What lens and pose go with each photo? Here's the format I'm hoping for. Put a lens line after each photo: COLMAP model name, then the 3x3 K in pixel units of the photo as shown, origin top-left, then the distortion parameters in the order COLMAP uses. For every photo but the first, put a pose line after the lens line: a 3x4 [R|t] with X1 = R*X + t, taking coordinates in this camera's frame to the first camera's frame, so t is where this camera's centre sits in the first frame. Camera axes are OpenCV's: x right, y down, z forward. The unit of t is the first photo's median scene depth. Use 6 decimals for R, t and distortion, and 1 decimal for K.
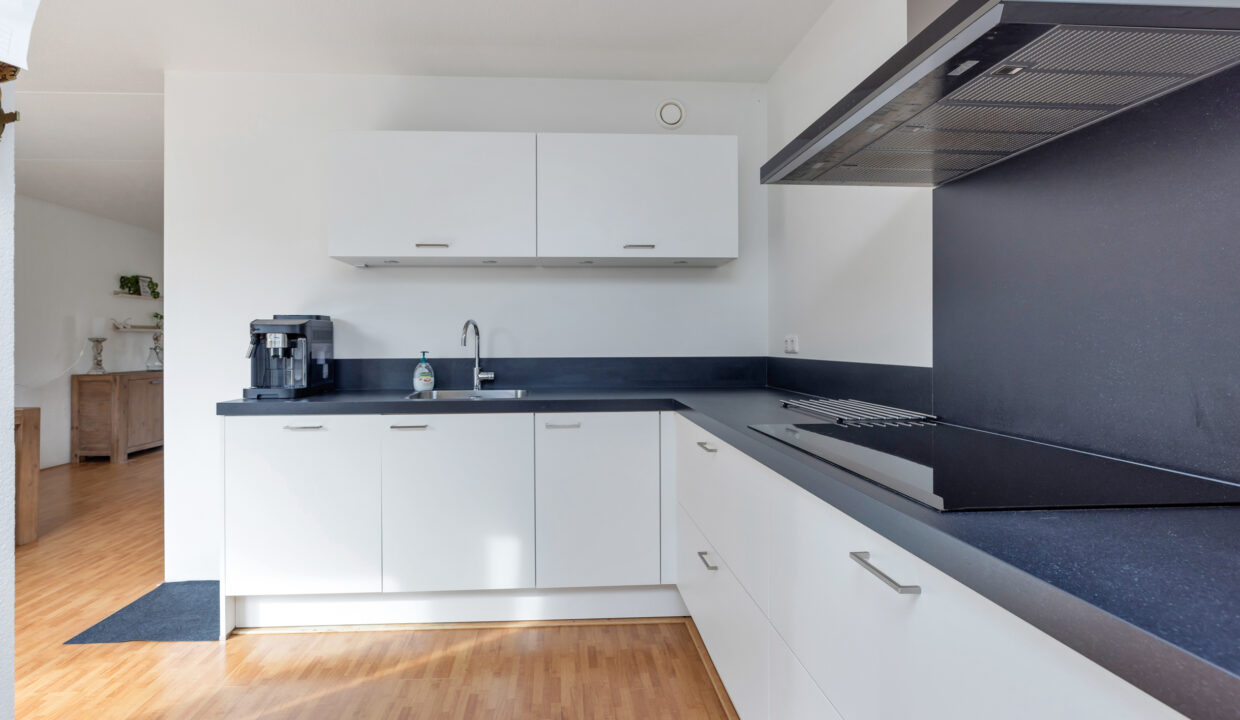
lens RADIAL K [[612.9, 0, 608.2], [0, 612.9, 341.9], [0, 0, 1]] dist [0.023342, 0.000497]
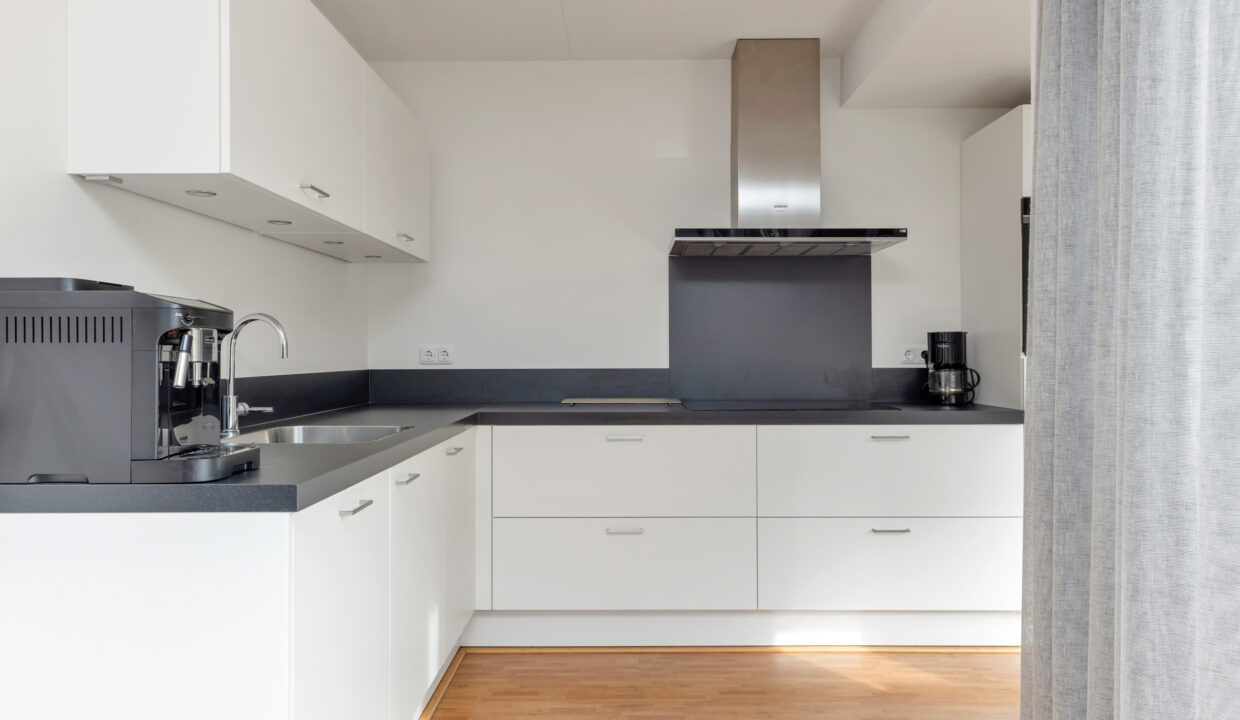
lens RADIAL K [[845.0, 0, 624.2], [0, 845.0, 357.6], [0, 0, 1]] dist [0.023510, 0.006644]
pose [[0.078218, -0.003599, 0.996930, -1.139215], [0.002830, 0.999990, 0.003388, 0.005449], [-0.996932, 0.002556, 0.078227, 0.662191]]
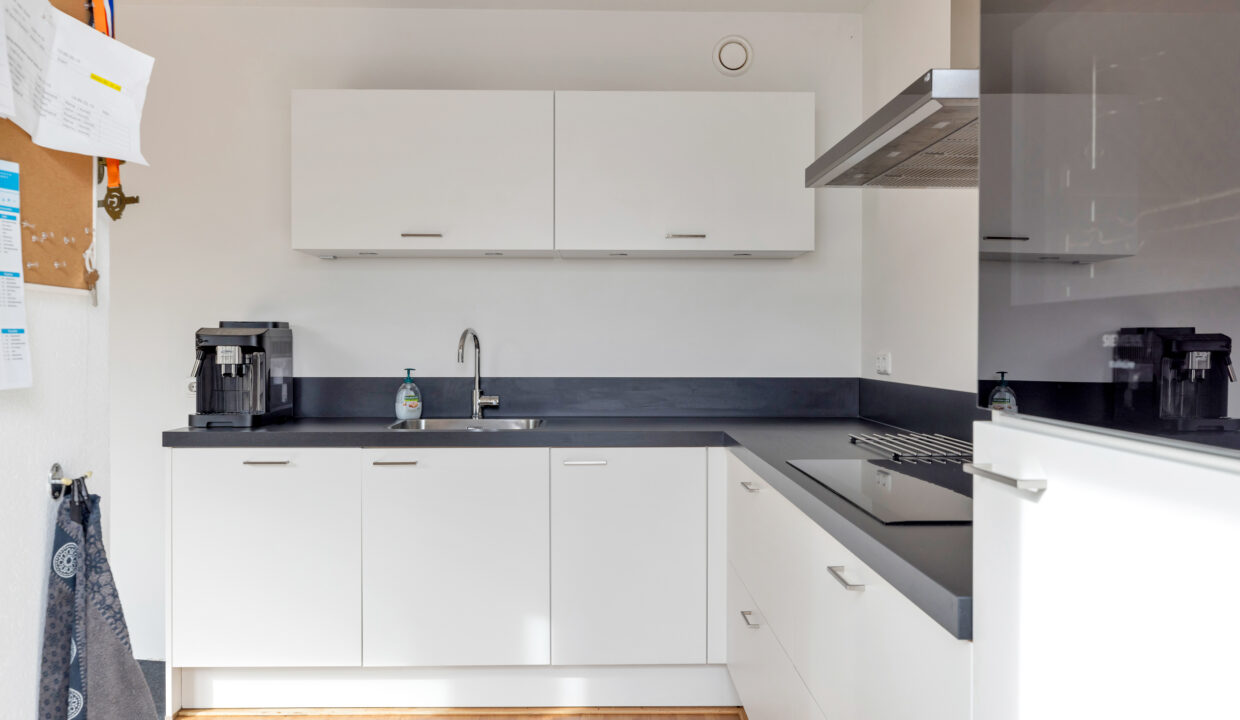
lens RADIAL K [[1023.4, 0, 656.9], [0, 1023.4, 364.0], [0, 0, 1]] dist [0.044185, -0.015578]
pose [[0.999715, 0.006792, -0.022893, 0.047750], [-0.006265, 0.999715, 0.023033, -0.024915], [0.023043, -0.022883, 0.999473, -0.322913]]
